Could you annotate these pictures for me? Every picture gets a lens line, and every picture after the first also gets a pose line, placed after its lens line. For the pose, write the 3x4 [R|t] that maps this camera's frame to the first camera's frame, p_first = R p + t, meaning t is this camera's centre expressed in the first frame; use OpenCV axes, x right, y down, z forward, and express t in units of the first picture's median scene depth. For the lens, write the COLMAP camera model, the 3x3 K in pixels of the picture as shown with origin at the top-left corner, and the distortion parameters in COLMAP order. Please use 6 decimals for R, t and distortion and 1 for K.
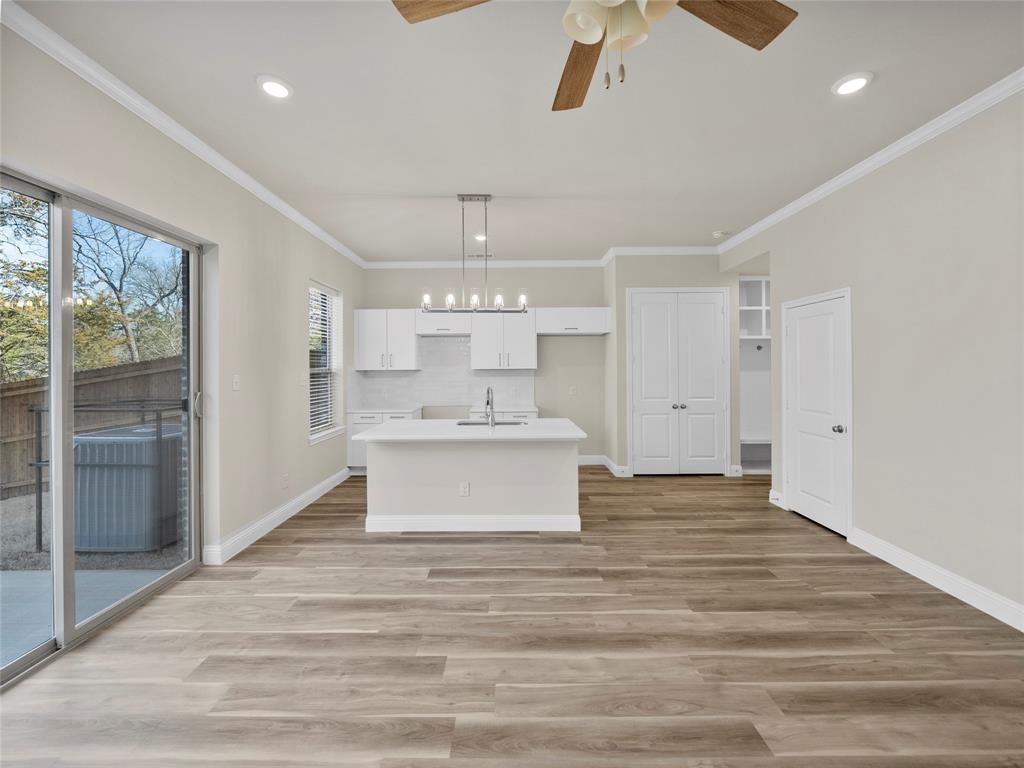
lens RADIAL K [[413.5, 0, 505.5], [0, 413.5, 367.3], [0, 0, 1]] dist [-0.003628, -0.001272]
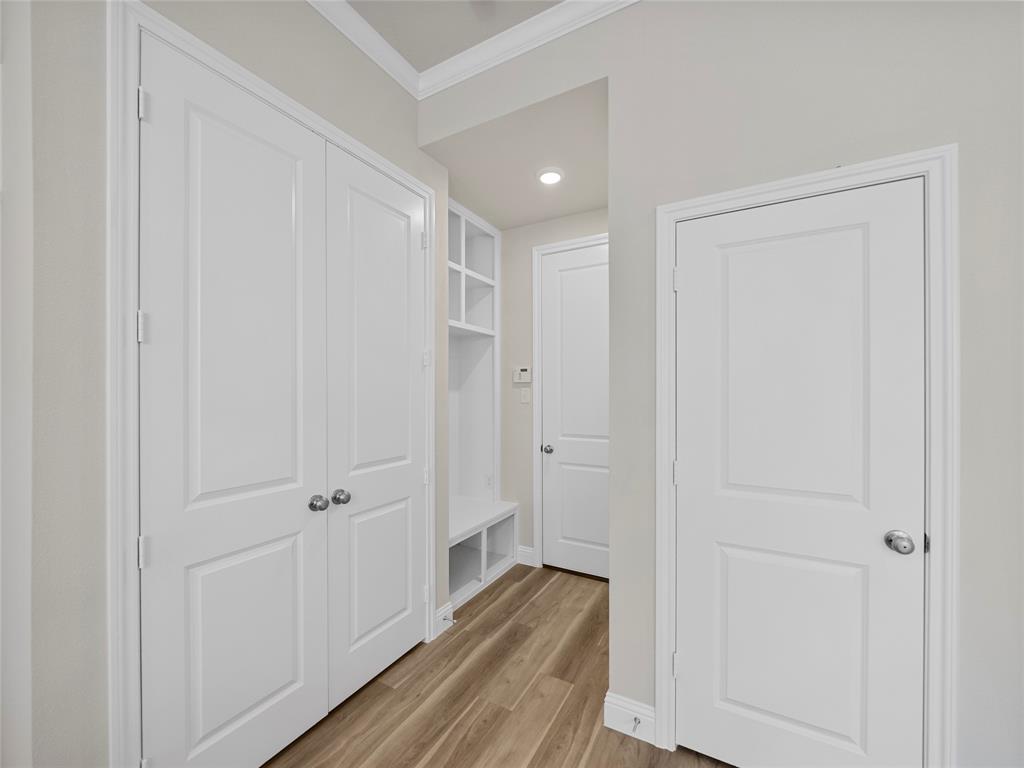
lens RADIAL K [[413.5, 0, 523.3], [0, 413.5, 393.9], [0, 0, 1]] dist [-0.003628, -0.001272]
pose [[0.482340, -0.003461, 0.875977, 0.319510], [-0.004909, 0.999966, 0.006654, 0.016672], [-0.875970, -0.007510, 0.482307, 1.063585]]
